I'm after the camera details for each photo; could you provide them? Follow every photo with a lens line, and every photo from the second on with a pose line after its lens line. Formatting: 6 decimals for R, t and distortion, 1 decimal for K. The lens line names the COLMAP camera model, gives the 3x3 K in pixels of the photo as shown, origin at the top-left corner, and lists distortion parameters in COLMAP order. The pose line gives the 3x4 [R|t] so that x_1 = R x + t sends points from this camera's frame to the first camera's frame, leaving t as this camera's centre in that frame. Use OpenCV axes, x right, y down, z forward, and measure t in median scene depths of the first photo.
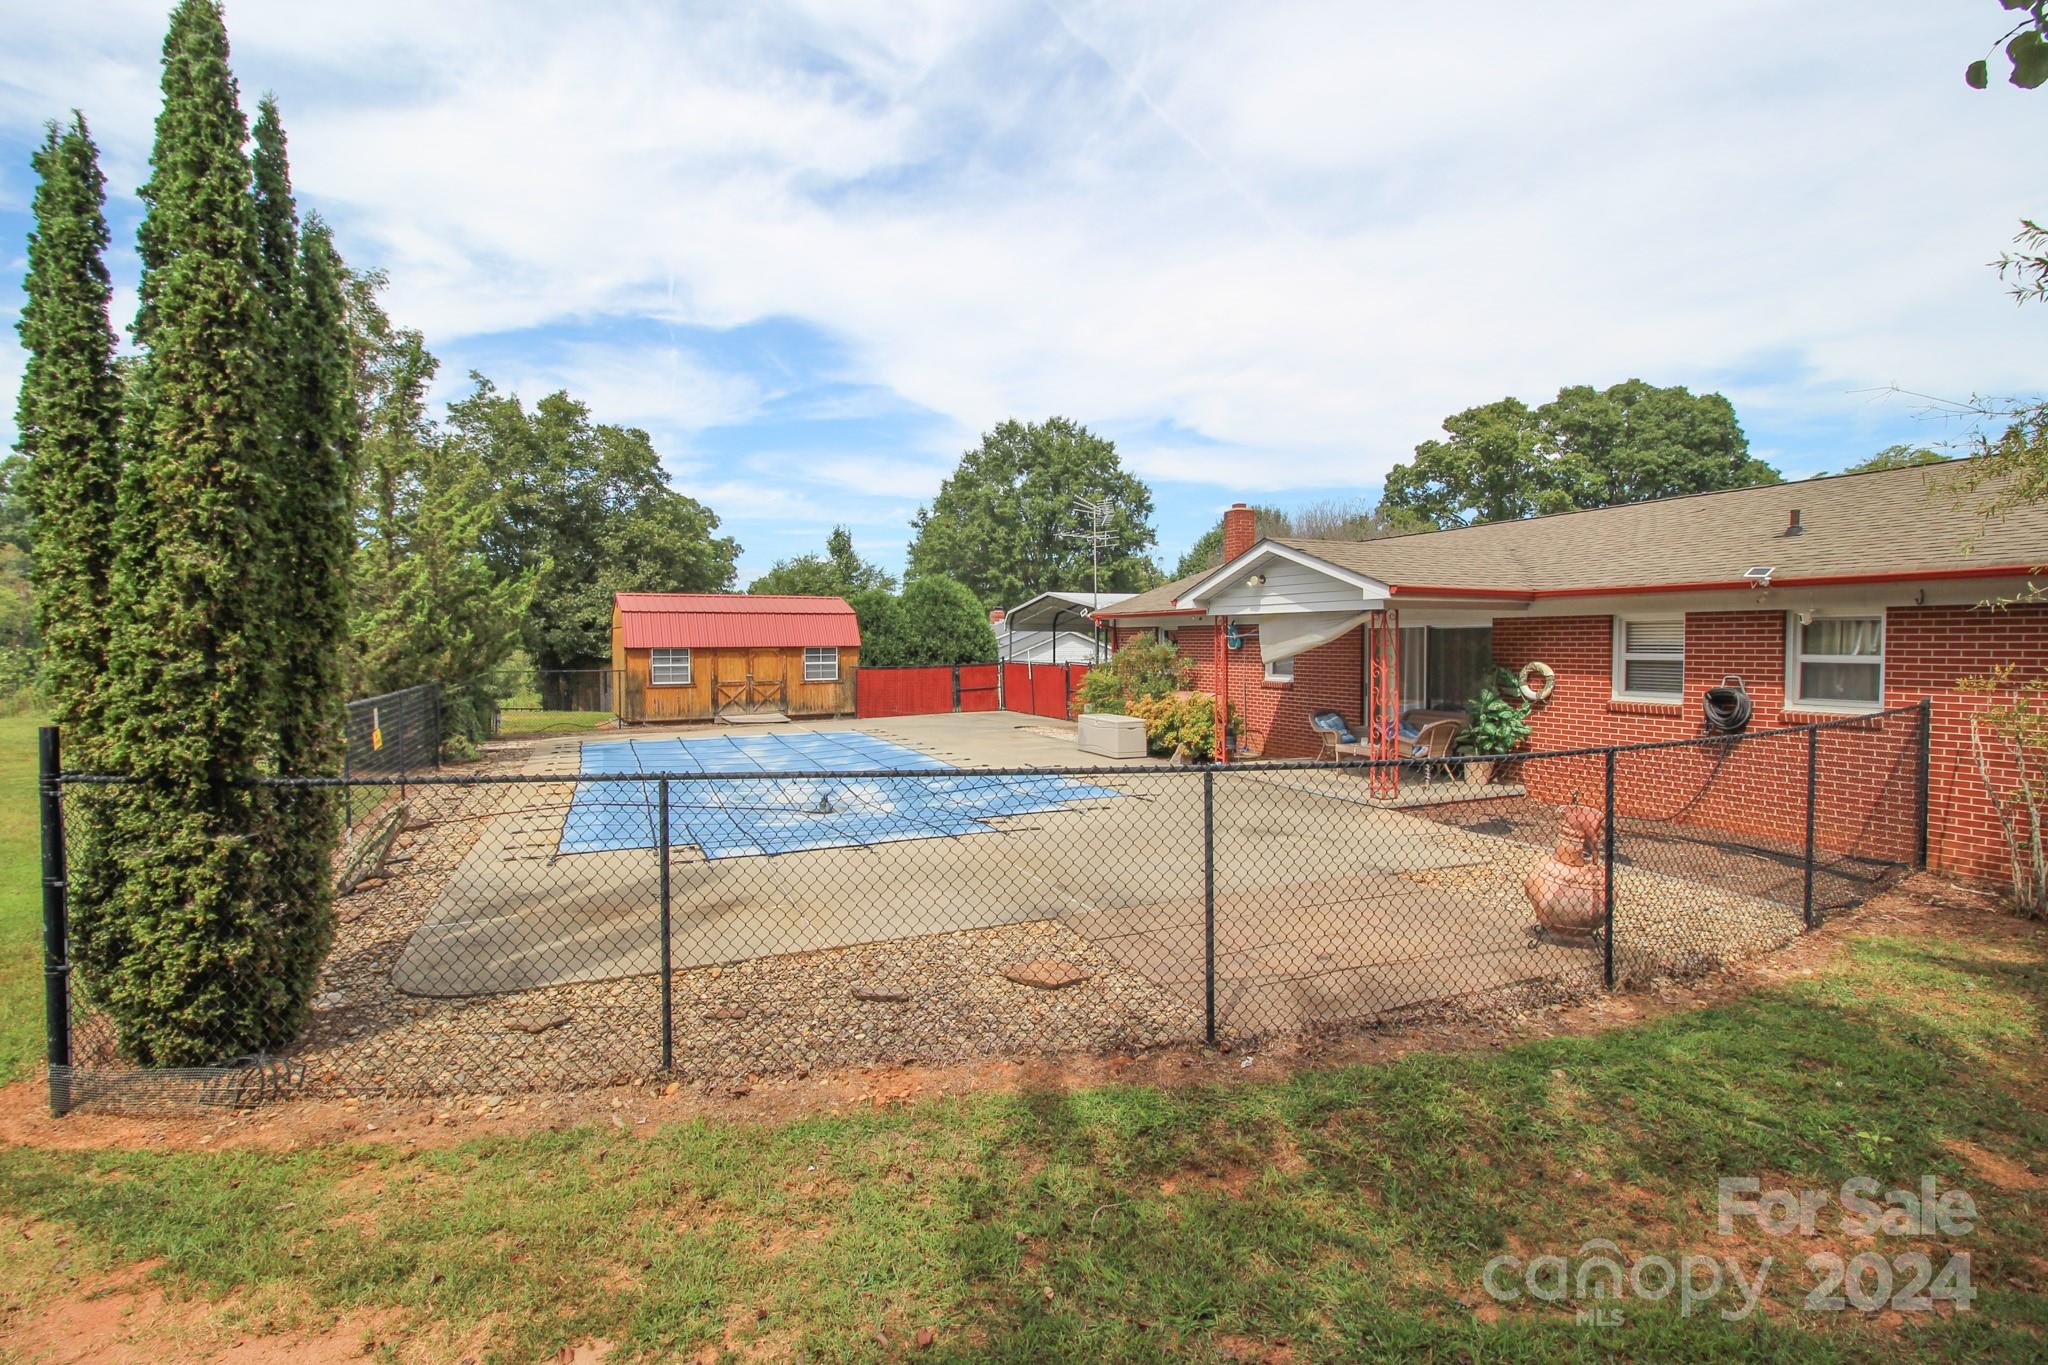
lens RADIAL K [[984.6, 0, 1022.5], [0, 984.6, 675.9], [0, 0, 1]] dist [0.004509, -0.012504]
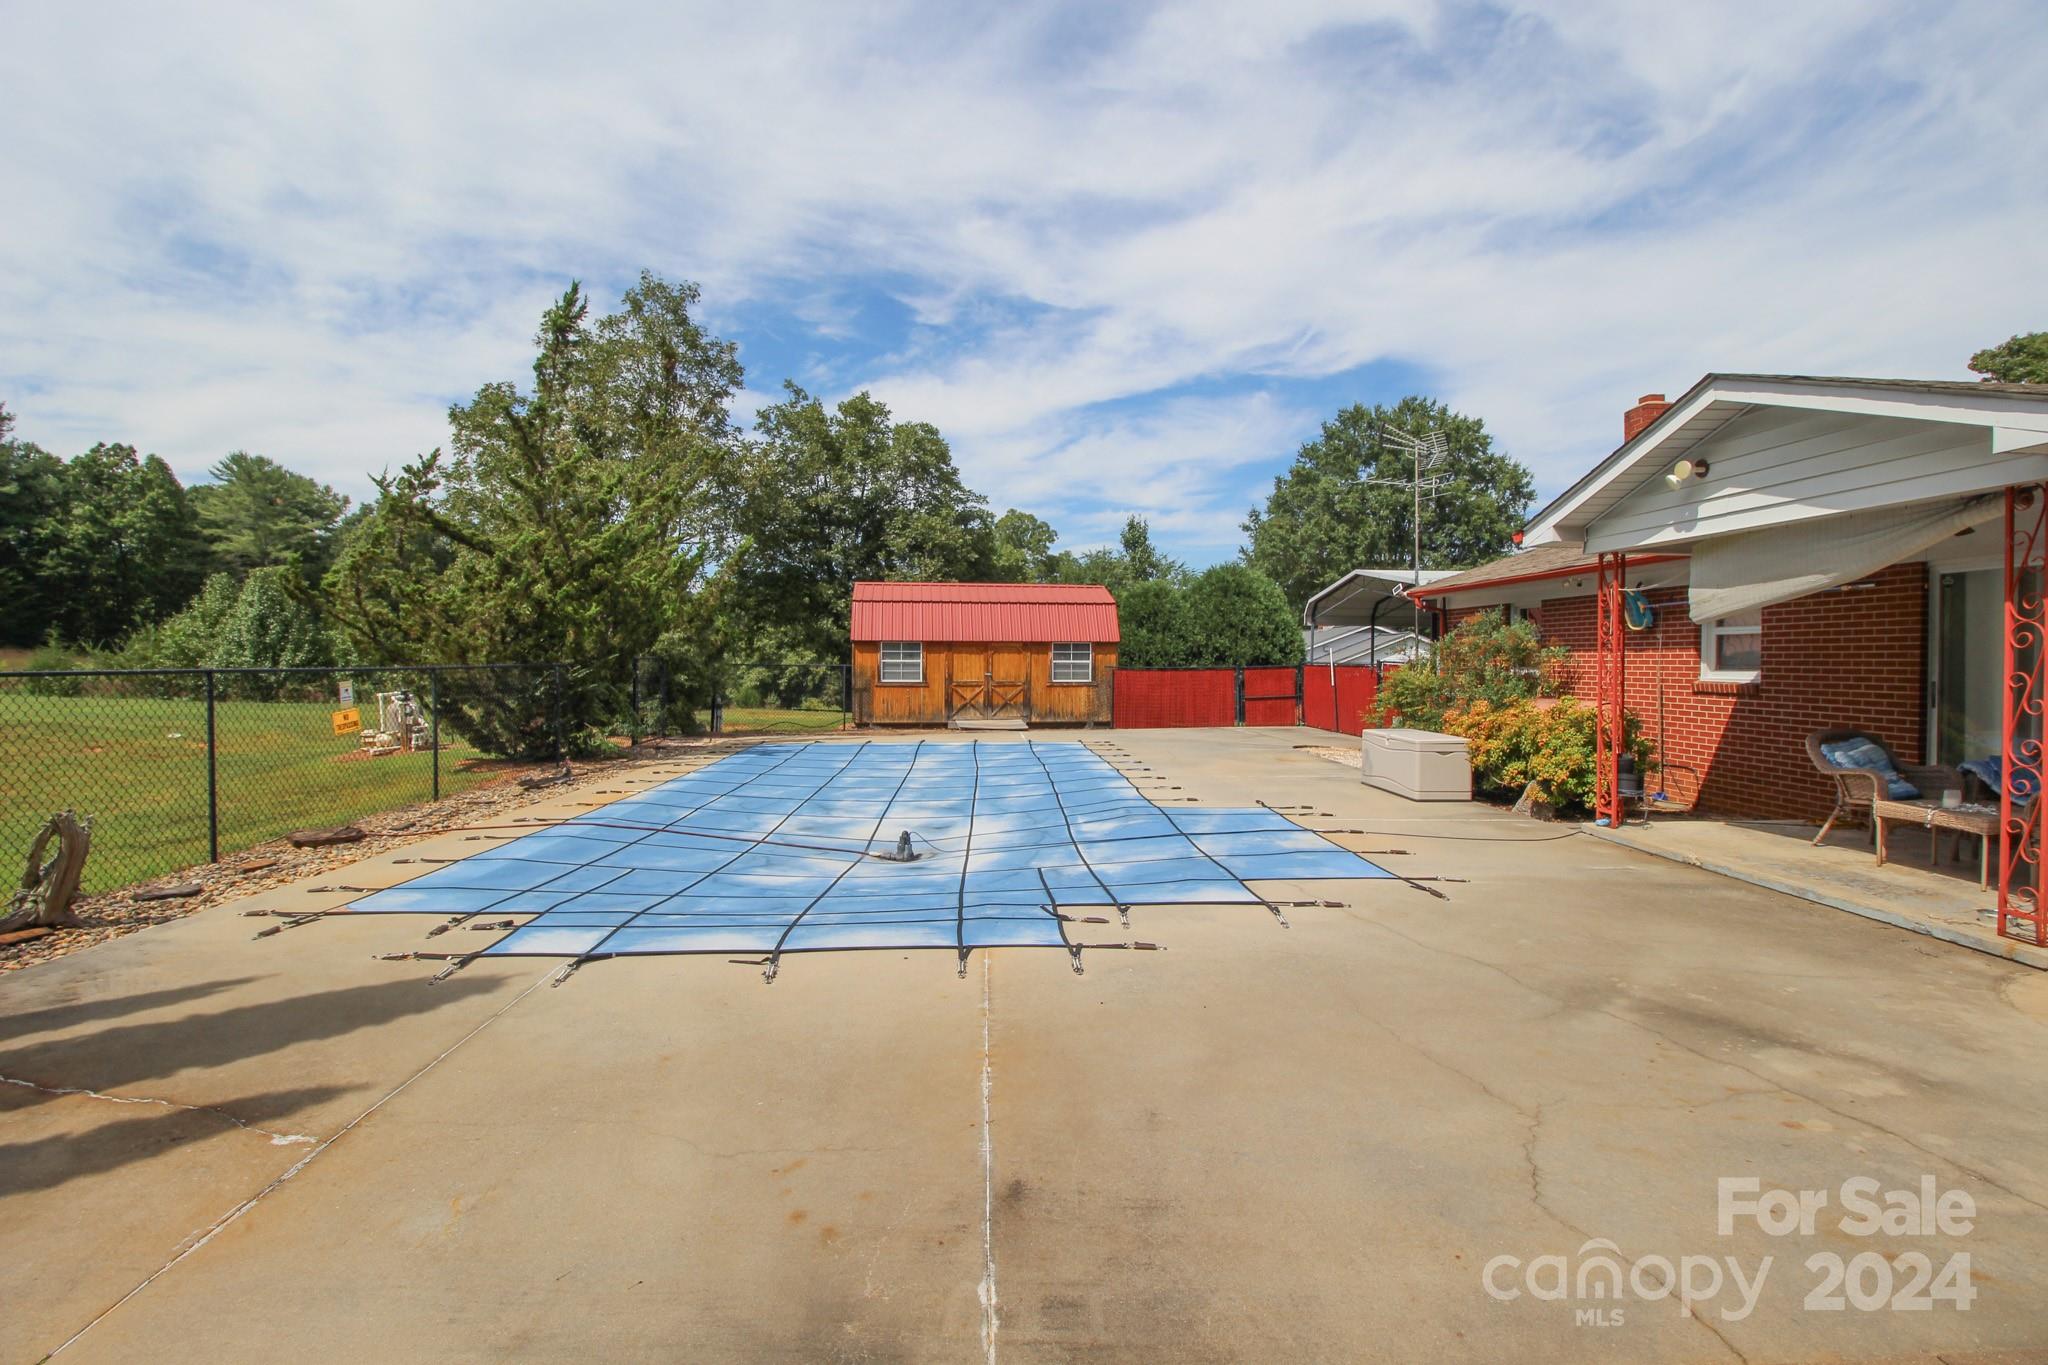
lens RADIAL K [[984.6, 0, 1010.8], [0, 984.6, 669.6], [0, 0, 1]] dist [0.004509, -0.012504]
pose [[0.935420, 0.012822, -0.353306, 0.044328], [-0.021213, 0.999577, -0.019886, 0.011723], [0.352901, 0.026097, 0.935297, 0.196861]]
